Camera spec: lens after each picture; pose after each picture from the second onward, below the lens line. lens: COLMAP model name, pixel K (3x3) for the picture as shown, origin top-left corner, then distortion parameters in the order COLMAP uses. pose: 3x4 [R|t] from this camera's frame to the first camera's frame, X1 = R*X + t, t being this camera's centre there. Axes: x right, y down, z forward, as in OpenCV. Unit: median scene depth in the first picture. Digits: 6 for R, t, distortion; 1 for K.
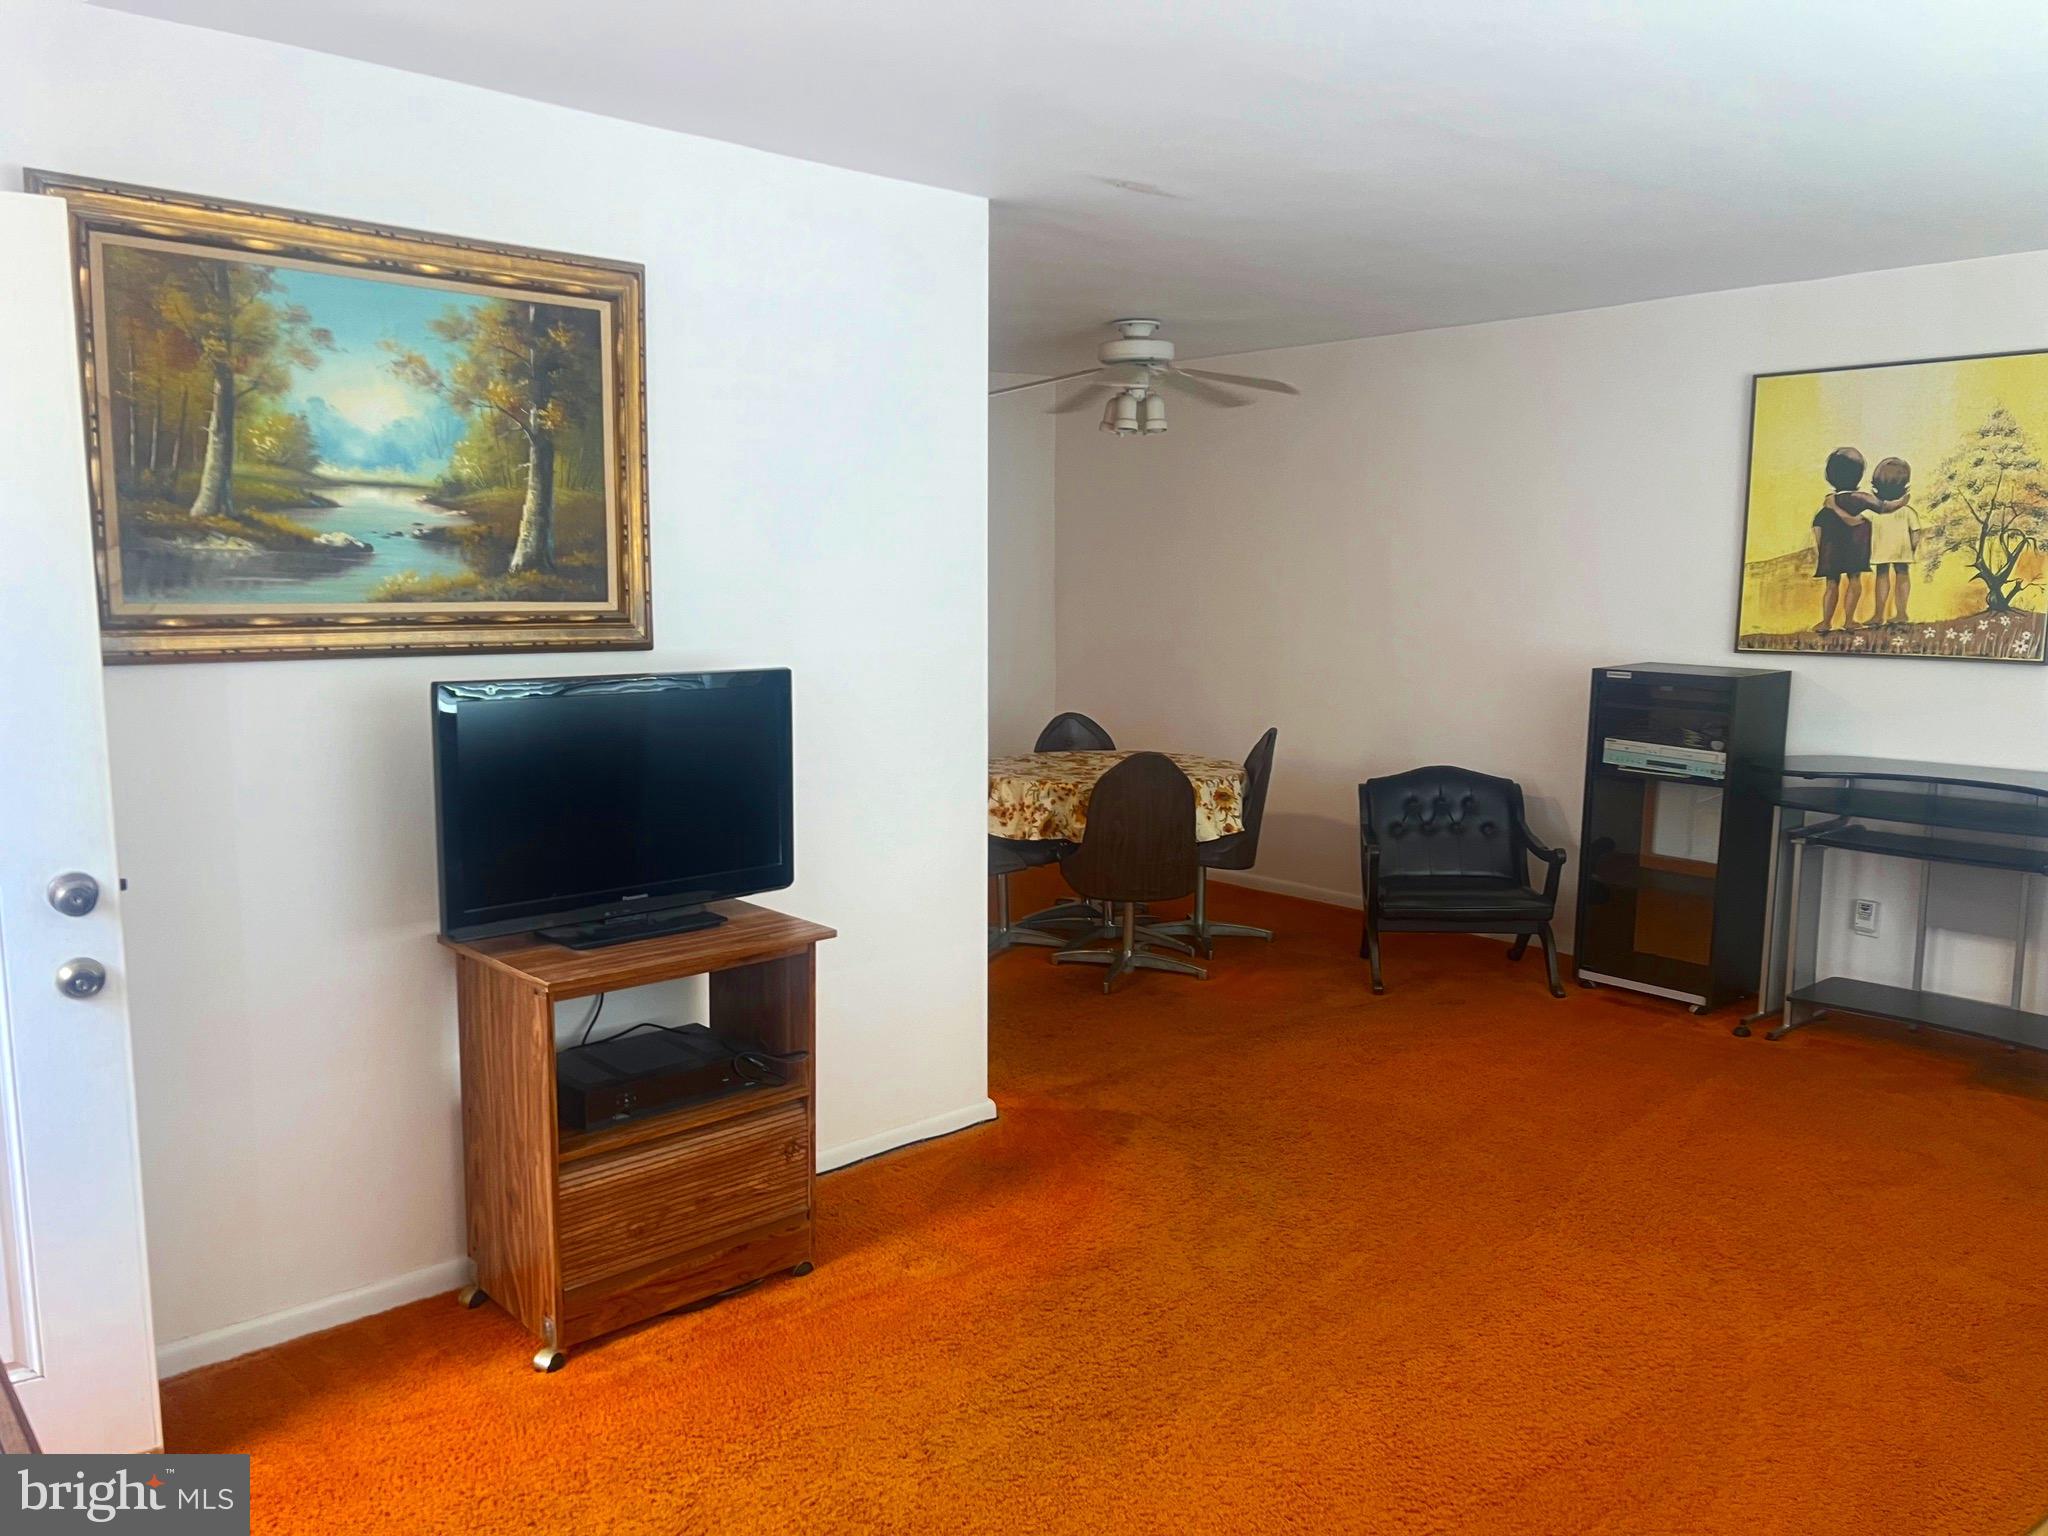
lens RADIAL K [[1549.9, 0, 1031.0], [0, 1549.9, 783.7], [0, 0, 1]] dist [0.040611, -0.029731]
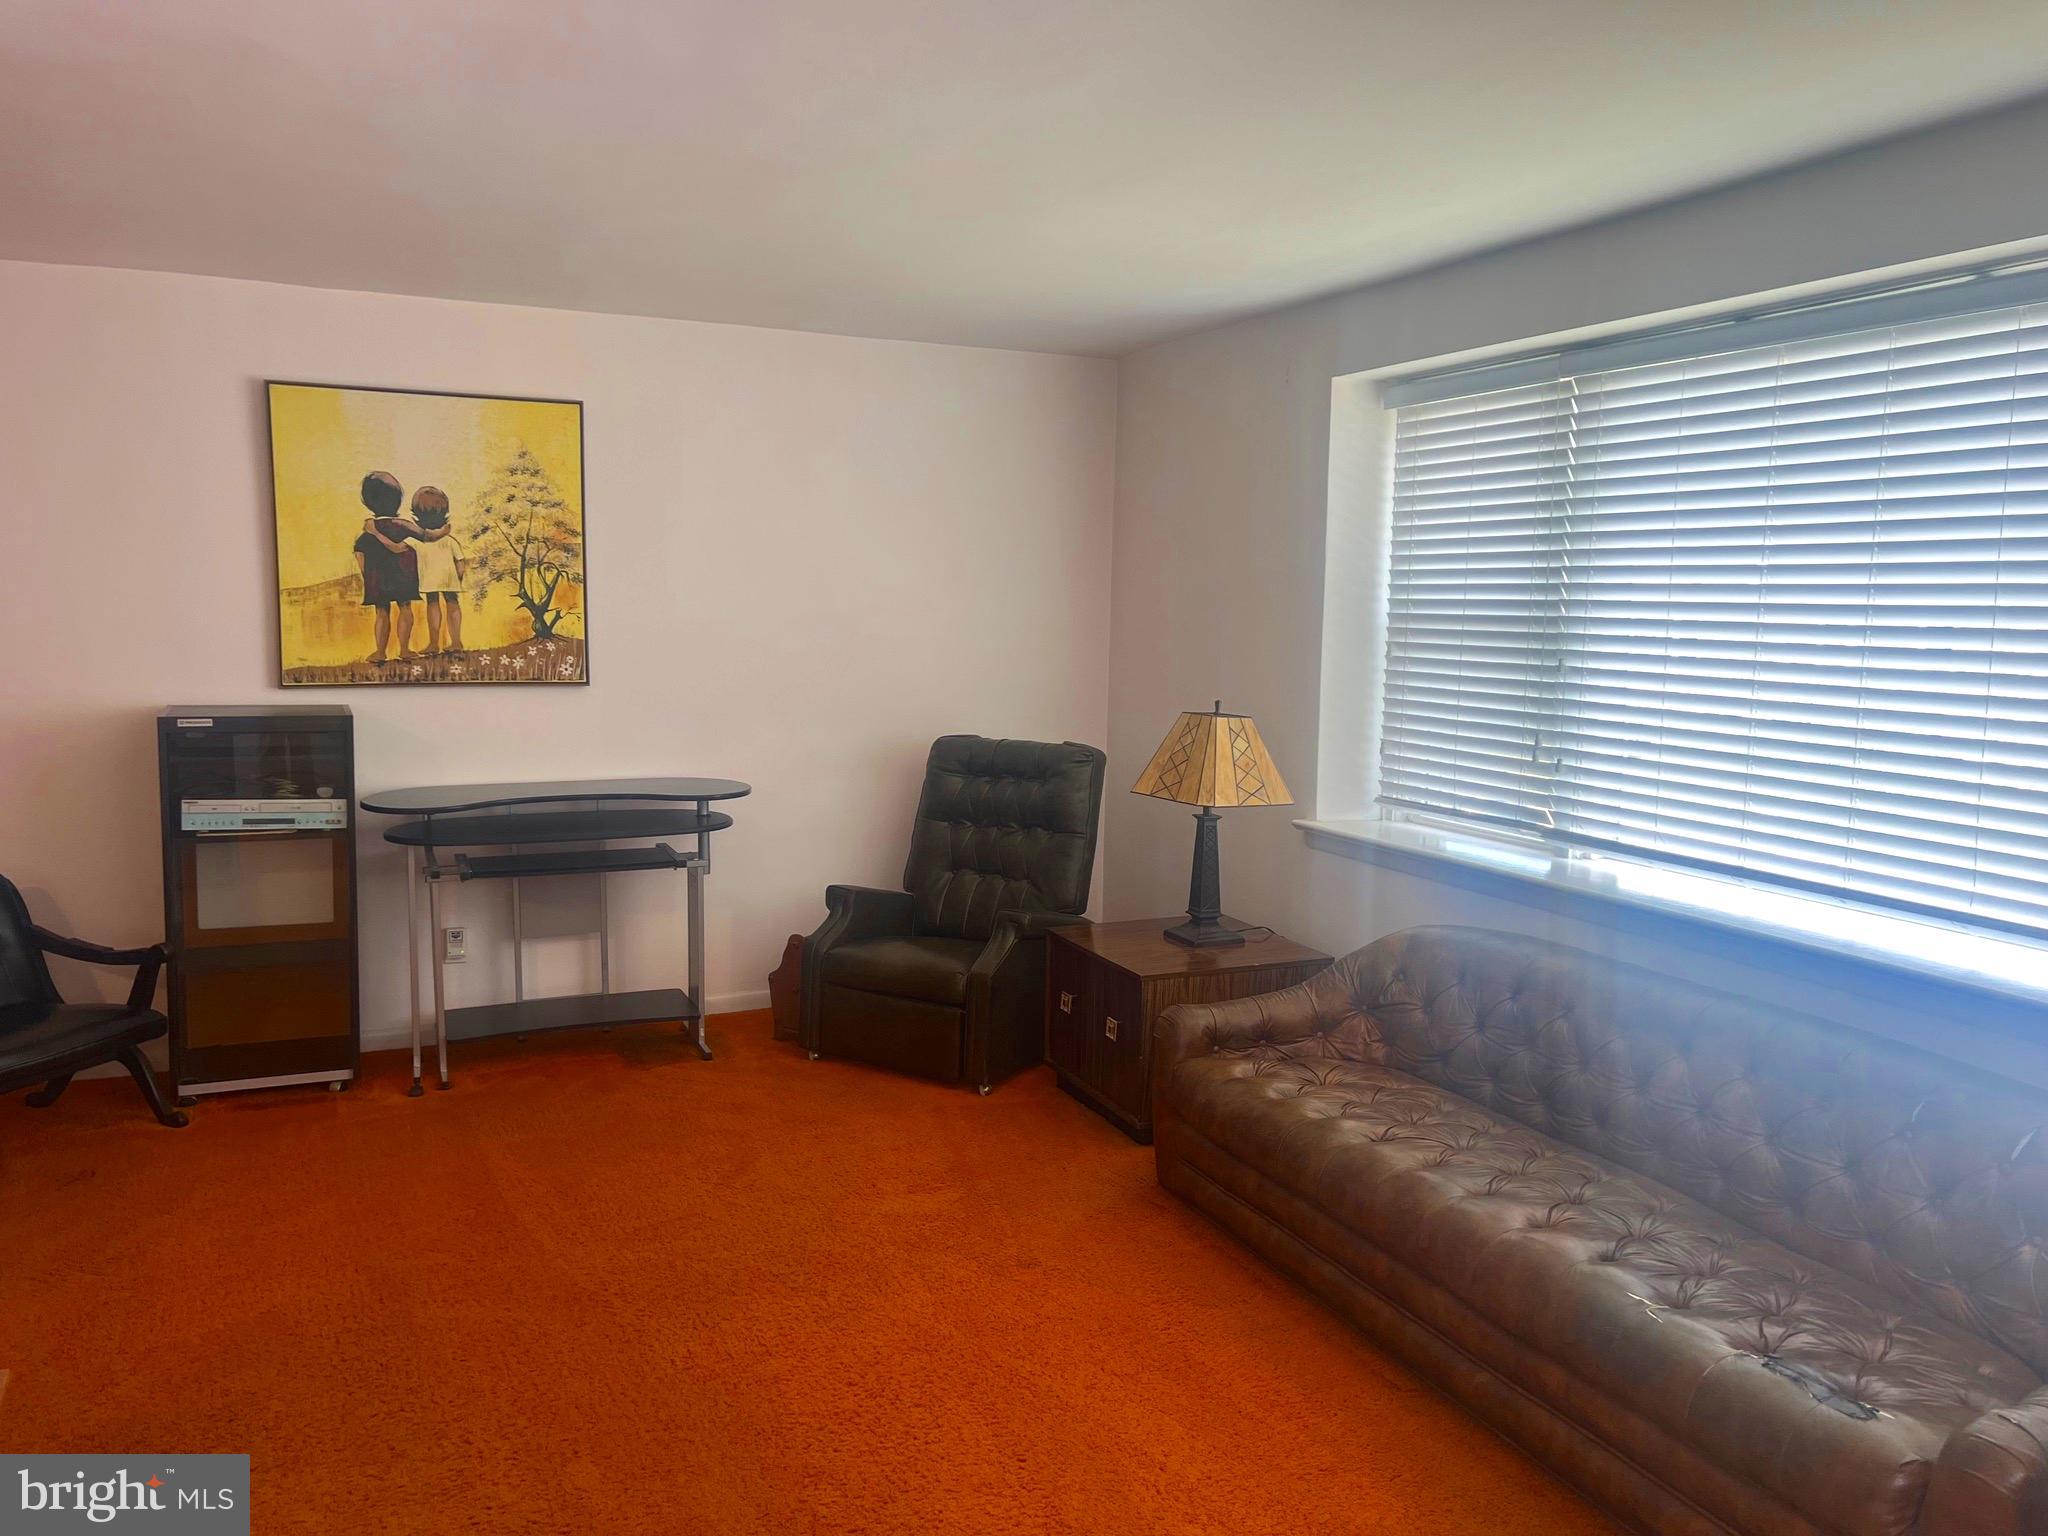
lens RADIAL K [[1549.9, 0, 1029.0], [0, 1549.9, 788.2], [0, 0, 1]] dist [0.040611, -0.029731]
pose [[0.293544, -0.115662, 0.948923, -0.299787], [0.121506, 0.989117, 0.082974, -0.052877], [-0.948192, 0.090943, 0.304403, 0.345413]]
